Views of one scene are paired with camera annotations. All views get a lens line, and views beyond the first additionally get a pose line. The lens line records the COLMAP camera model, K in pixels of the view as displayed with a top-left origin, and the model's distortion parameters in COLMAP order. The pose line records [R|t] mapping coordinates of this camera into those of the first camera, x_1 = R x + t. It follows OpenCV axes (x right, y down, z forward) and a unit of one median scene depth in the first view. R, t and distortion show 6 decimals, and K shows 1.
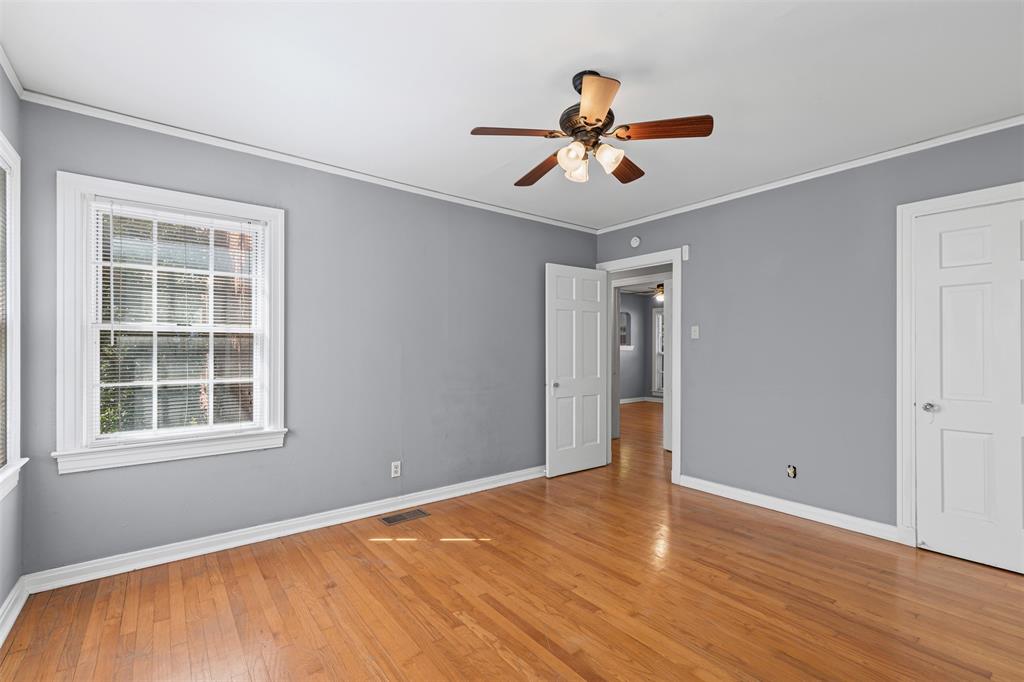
lens RADIAL K [[460.9, 0, 511.5], [0, 460.9, 347.1], [0, 0, 1]] dist [0.011821, -0.003579]
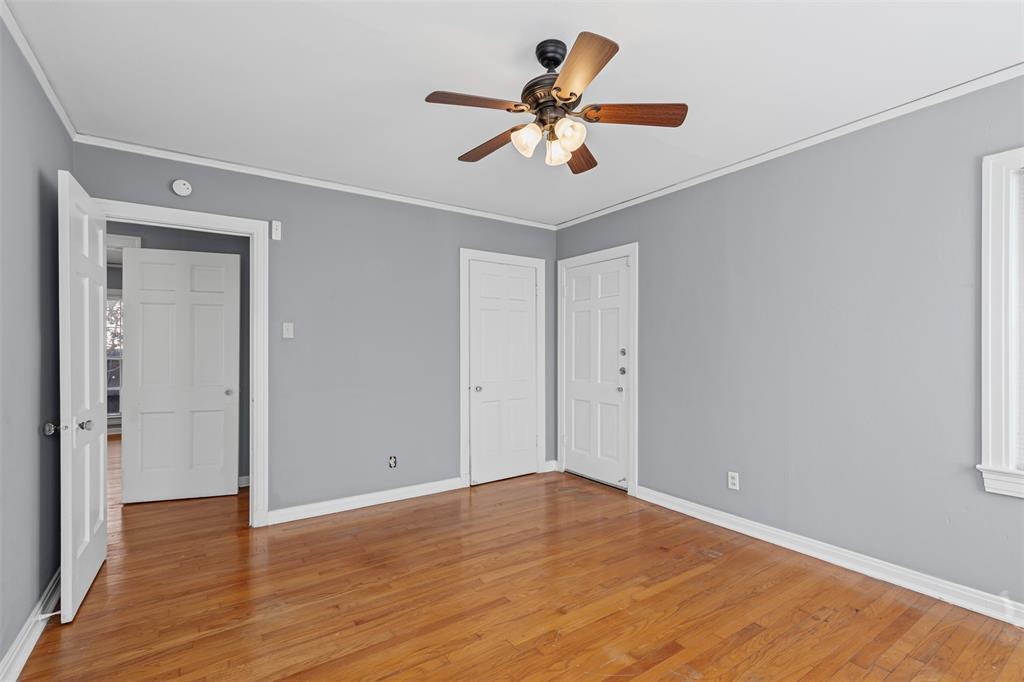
lens RADIAL K [[460.9, 0, 511.5], [0, 460.9, 349.4], [0, 0, 1]] dist [0.011821, -0.003579]
pose [[0.063458, -0.001288, 0.997984, -0.553525], [-0.000991, 0.999999, 0.001354, 0.000046], [-0.997984, -0.001075, 0.063456, 0.765610]]
